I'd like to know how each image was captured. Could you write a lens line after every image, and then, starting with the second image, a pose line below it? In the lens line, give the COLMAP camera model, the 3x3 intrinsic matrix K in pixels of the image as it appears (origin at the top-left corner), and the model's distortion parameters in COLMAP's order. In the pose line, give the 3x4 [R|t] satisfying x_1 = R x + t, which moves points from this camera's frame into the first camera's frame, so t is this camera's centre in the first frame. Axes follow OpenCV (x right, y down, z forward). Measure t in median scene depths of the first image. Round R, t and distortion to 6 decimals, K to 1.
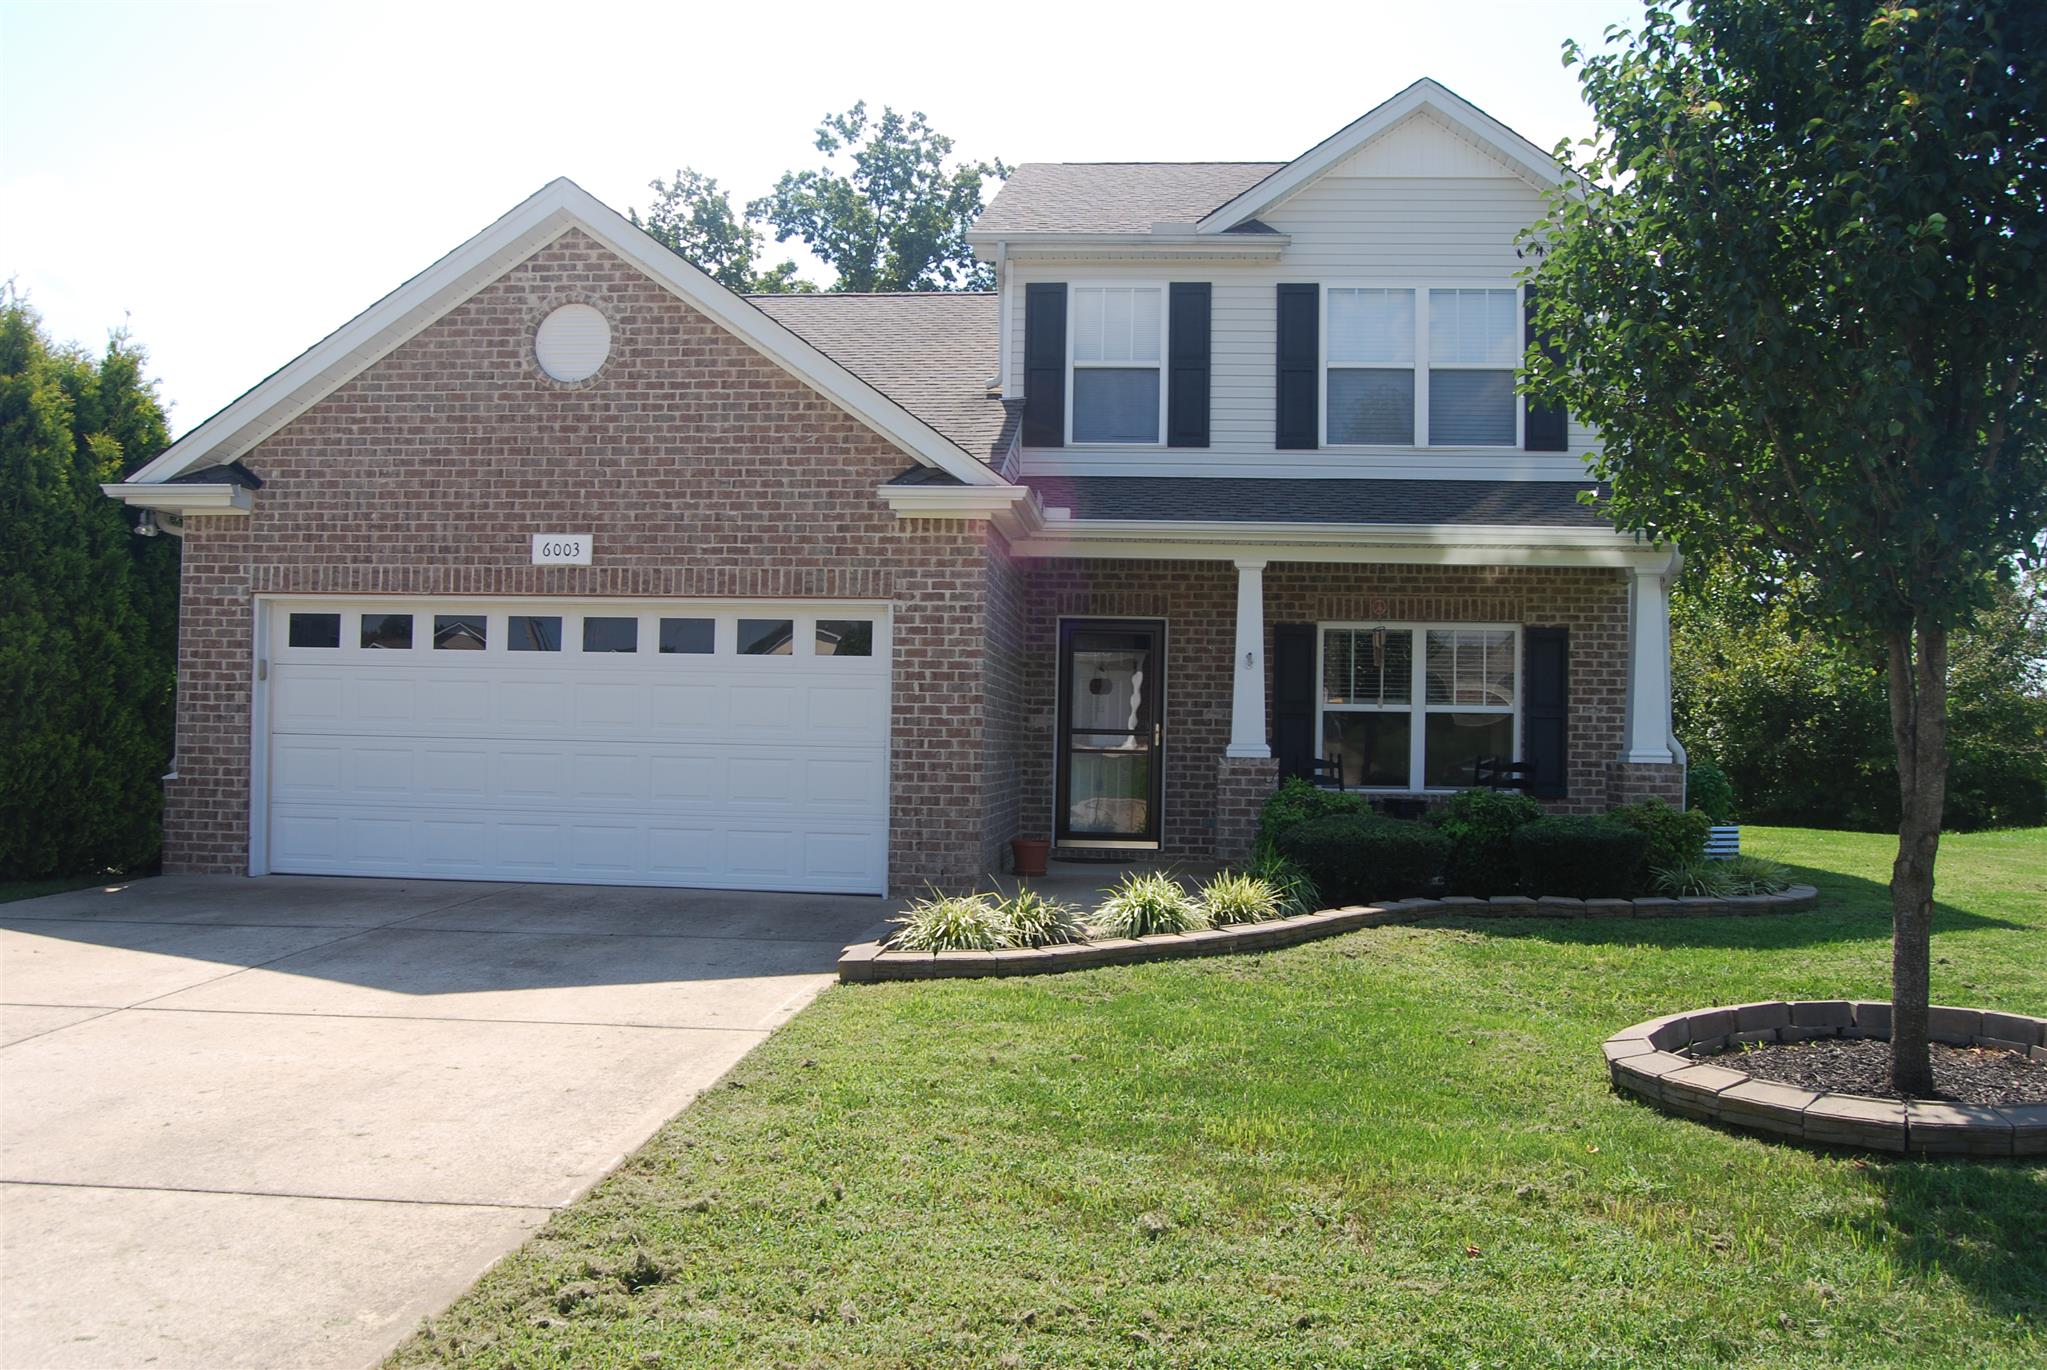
lens RADIAL K [[1593.5, 0, 1024.2], [0, 1593.5, 691.3], [0, 0, 1]] dist [-0.085688, 0.010588]
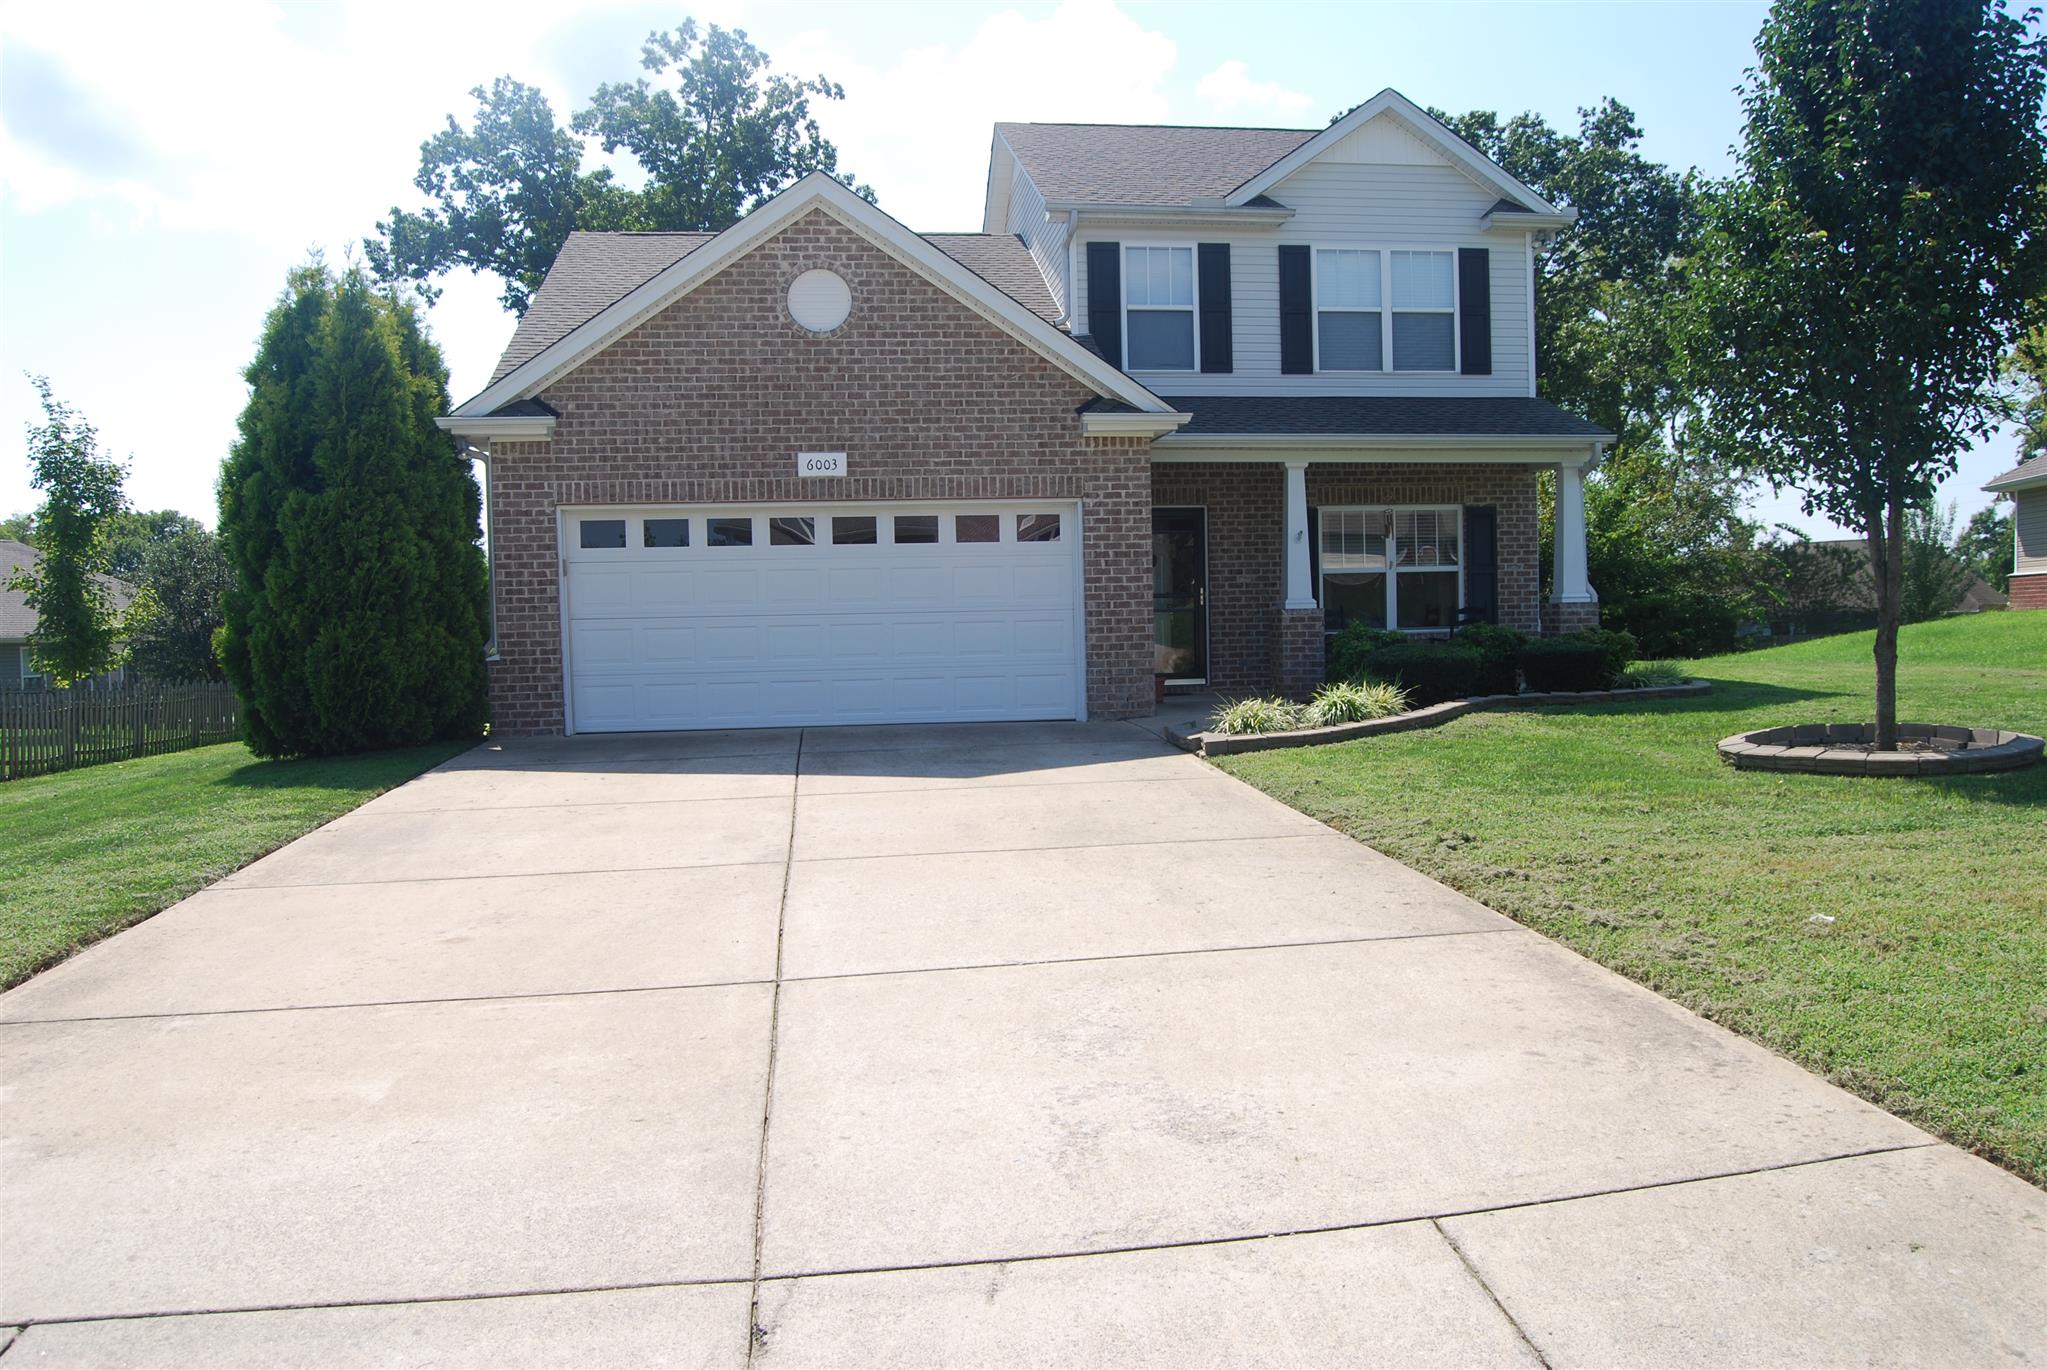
lens RADIAL K [[1593.5, 0, 1014.2], [0, 1593.5, 678.8], [0, 0, 1]] dist [-0.085688, 0.010588]
pose [[0.977896, -0.047605, 0.203599, -0.380215], [0.034401, 0.997098, 0.067909, 0.000956], [-0.206241, -0.059404, 0.976696, -0.274348]]
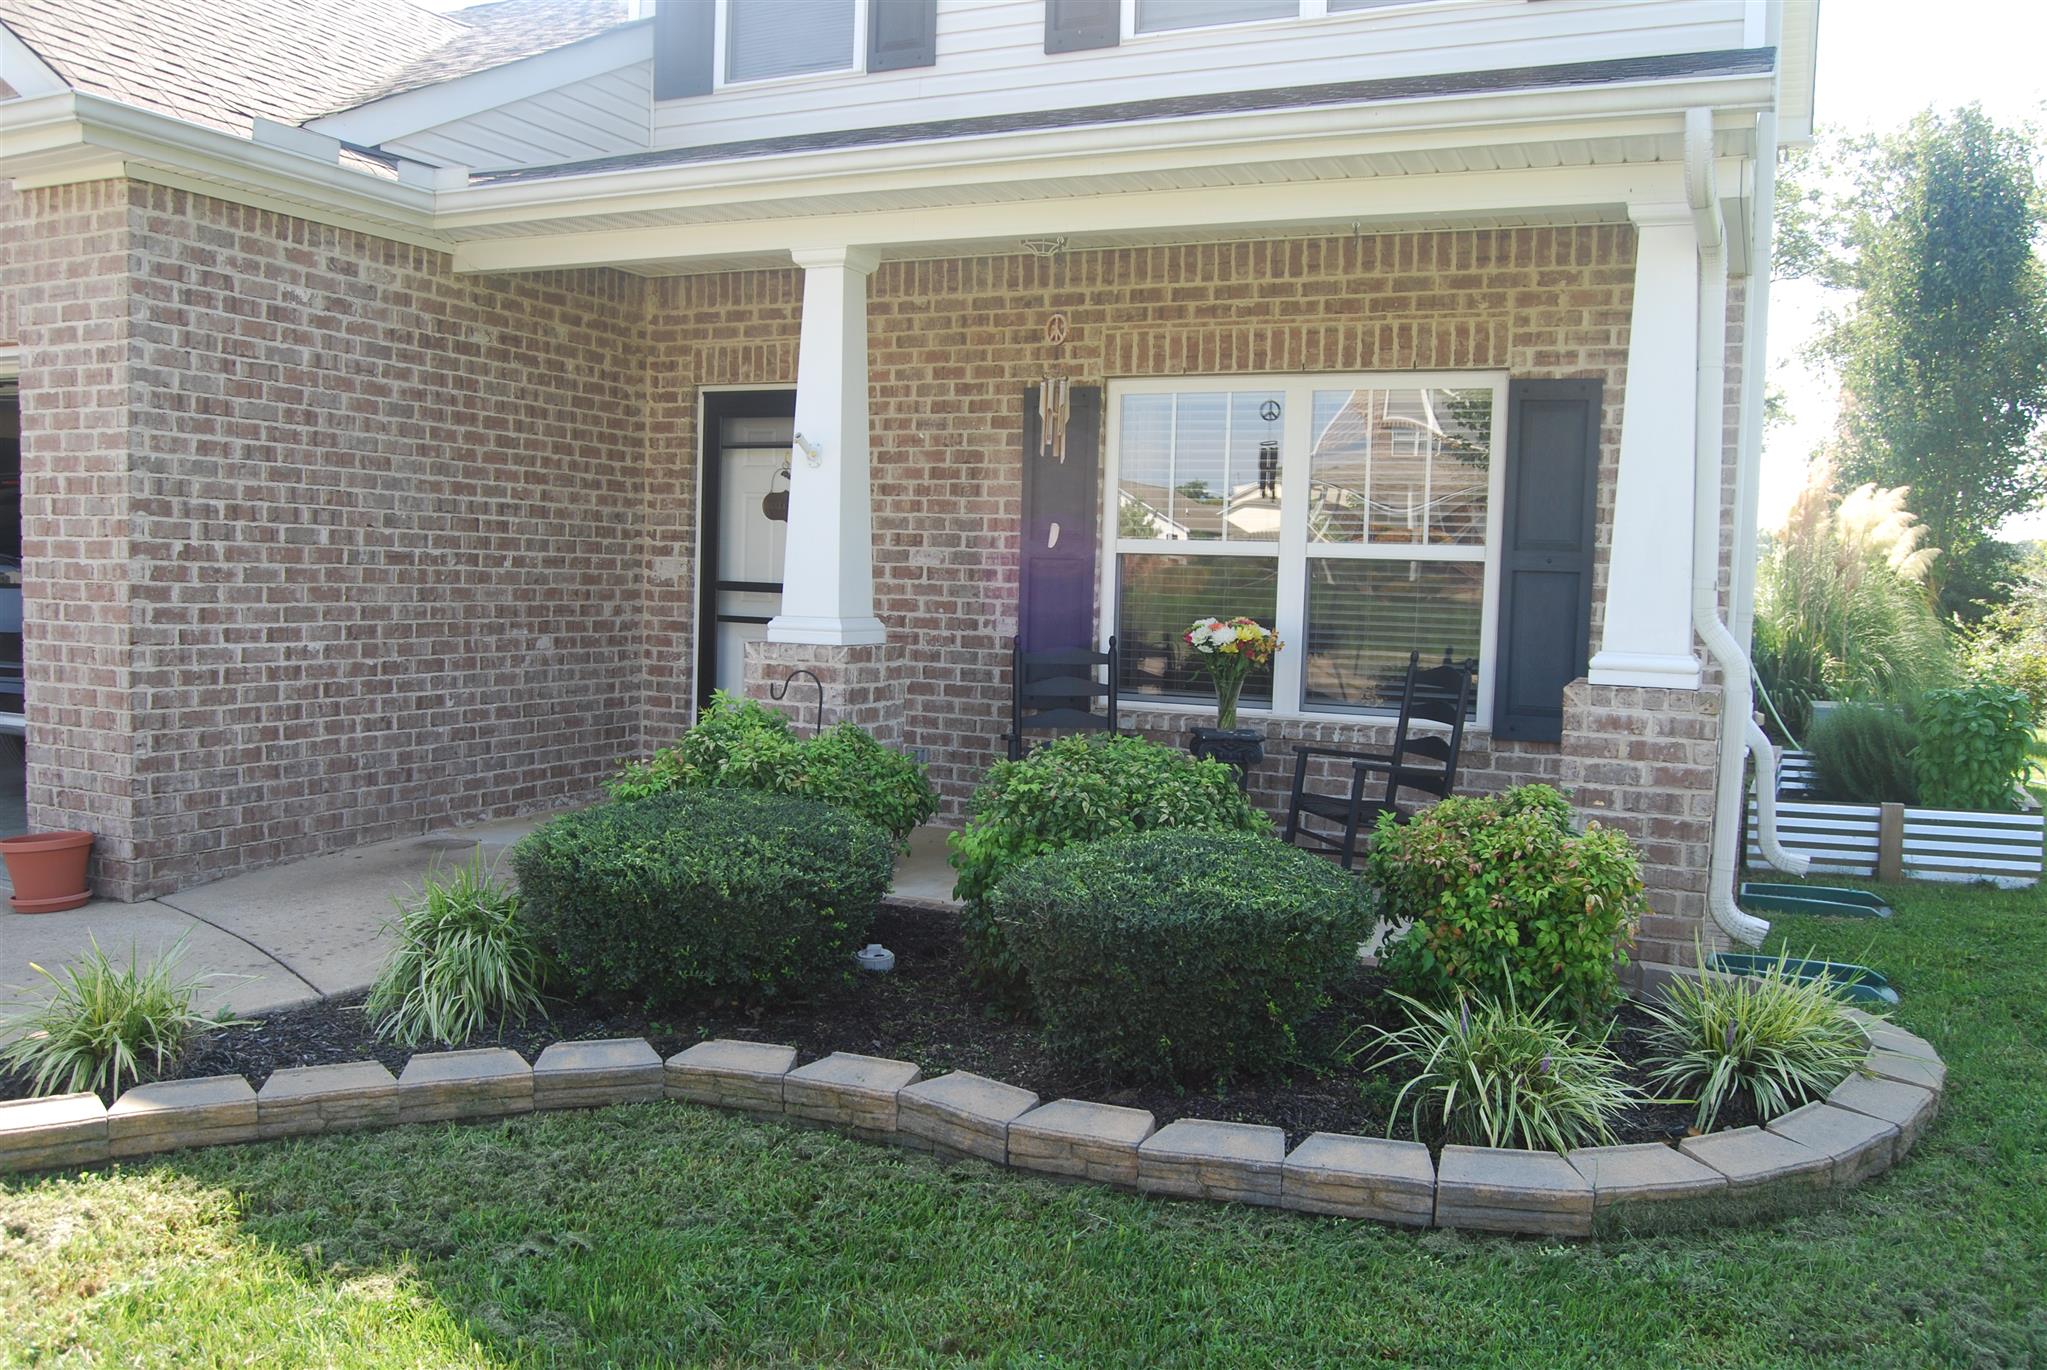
lens RADIAL K [[1593.5, 0, 1033.8], [0, 1593.5, 686.1], [0, 0, 1]] dist [-0.085688, 0.010588]
pose [[0.942501, 0.033573, -0.332511, 0.382519], [-0.002059, 0.995506, 0.094680, 0.007264], [0.334196, -0.088552, 0.938335, 0.560146]]
